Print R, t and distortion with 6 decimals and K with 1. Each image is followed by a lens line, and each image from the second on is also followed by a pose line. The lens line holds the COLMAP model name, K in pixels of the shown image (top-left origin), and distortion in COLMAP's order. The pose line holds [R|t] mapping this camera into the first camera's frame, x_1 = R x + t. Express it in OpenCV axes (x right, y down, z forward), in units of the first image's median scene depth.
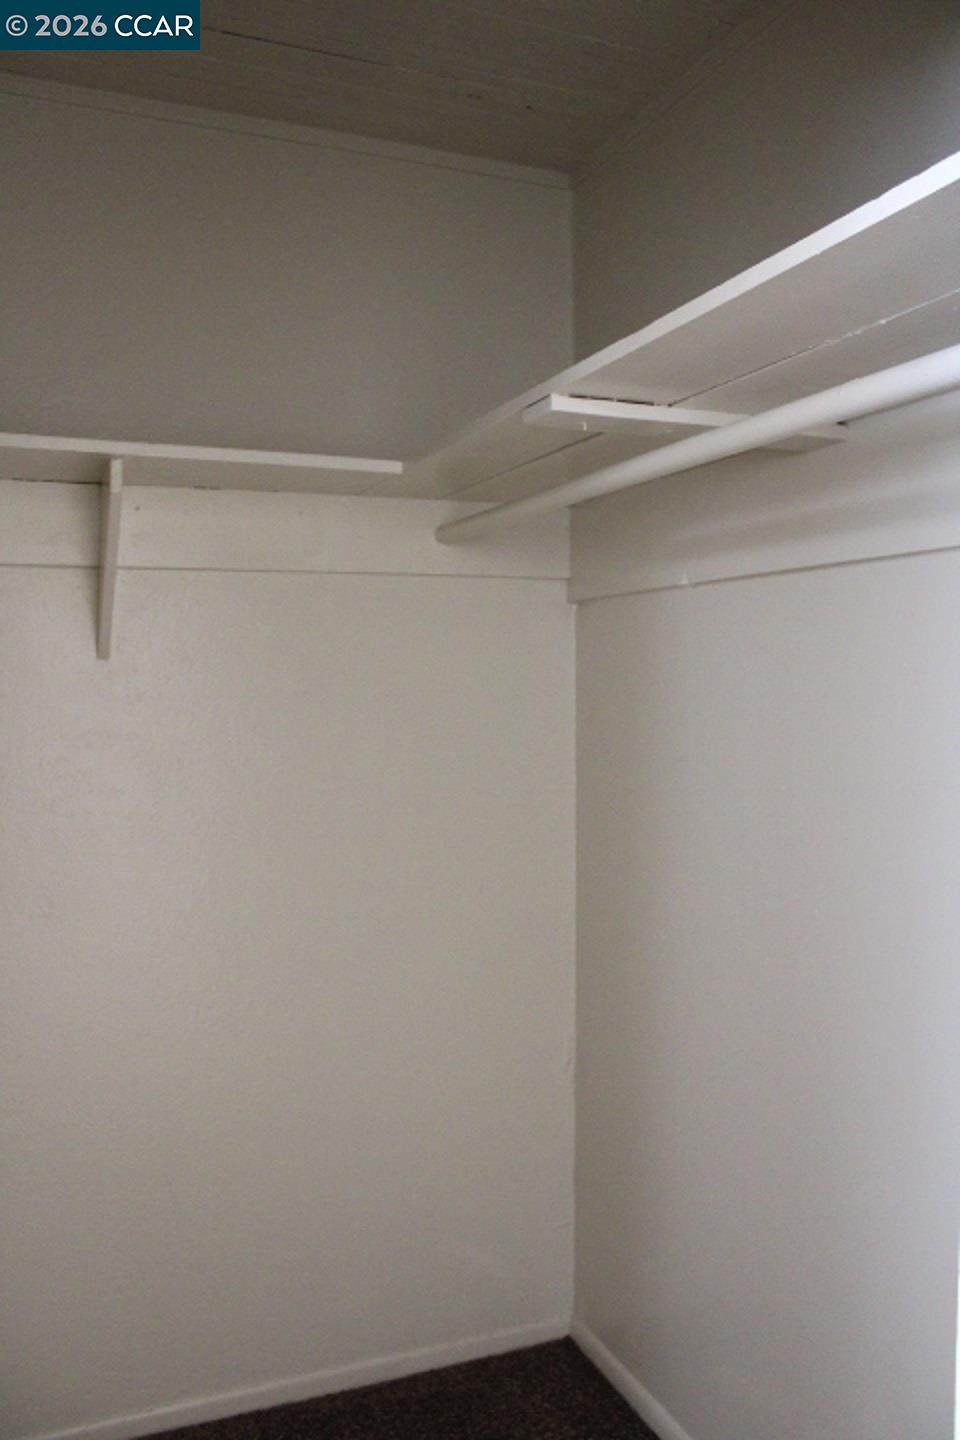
lens RADIAL K [[1200.9, 0, 460.4], [0, 1200.9, 720.8], [0, 0, 1]] dist [-0.149996, 0.143620]
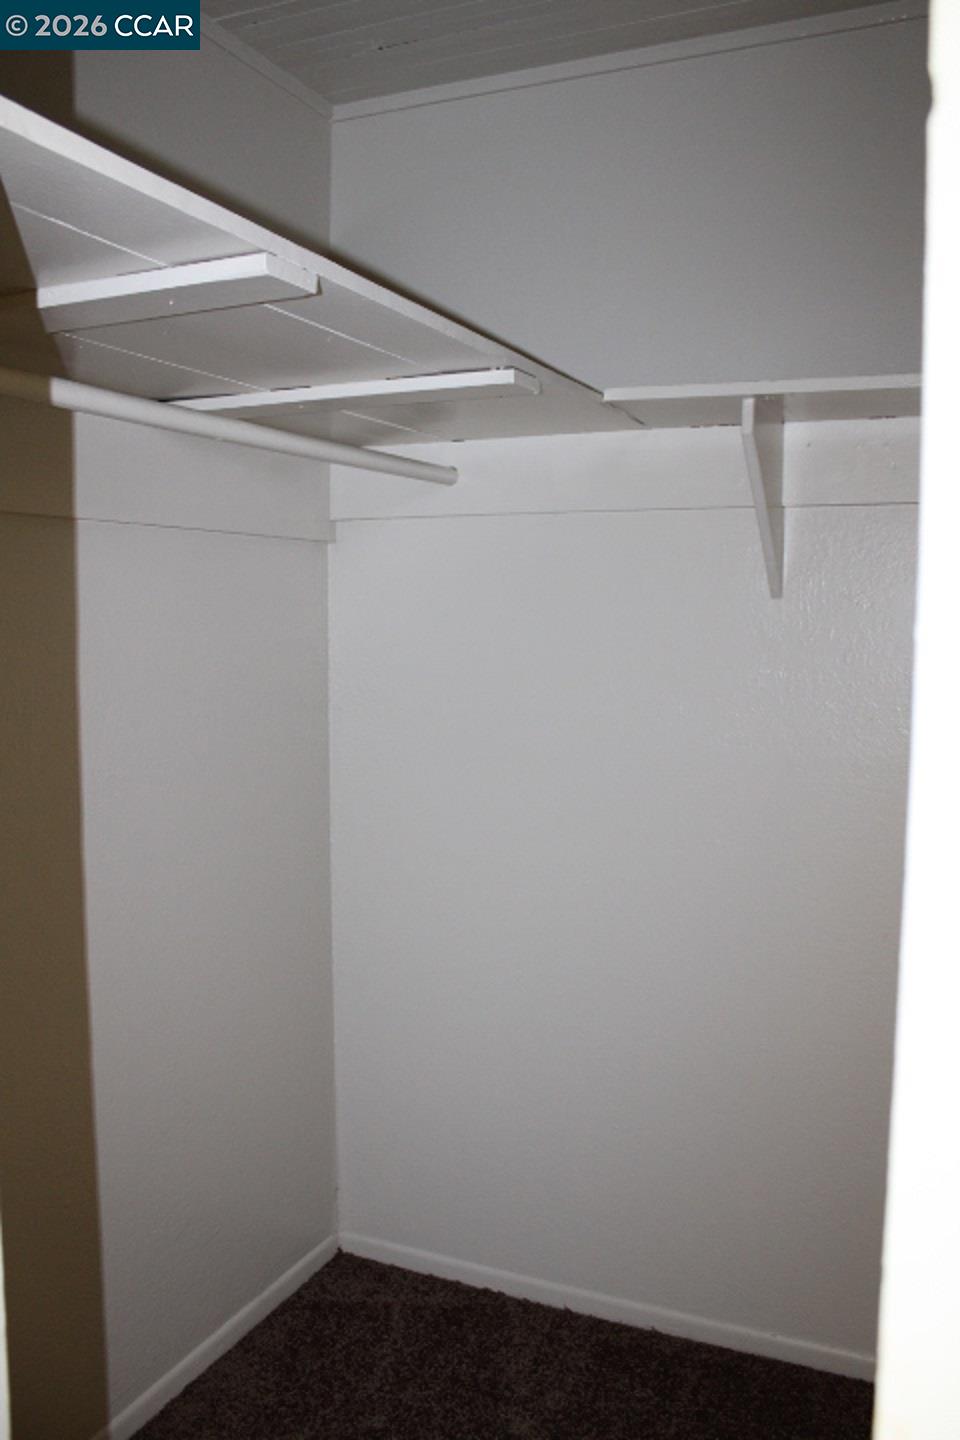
lens RADIAL K [[1200.9, 0, 460.4], [0, 1200.9, 720.8], [0, 0, 1]] dist [-0.149996, 0.143620]
pose [[0.686267, 0.065533, -0.724391, 0.254440], [-0.029294, 0.997615, 0.062499, -0.002655], [0.726759, -0.021671, 0.686550, 0.106927]]
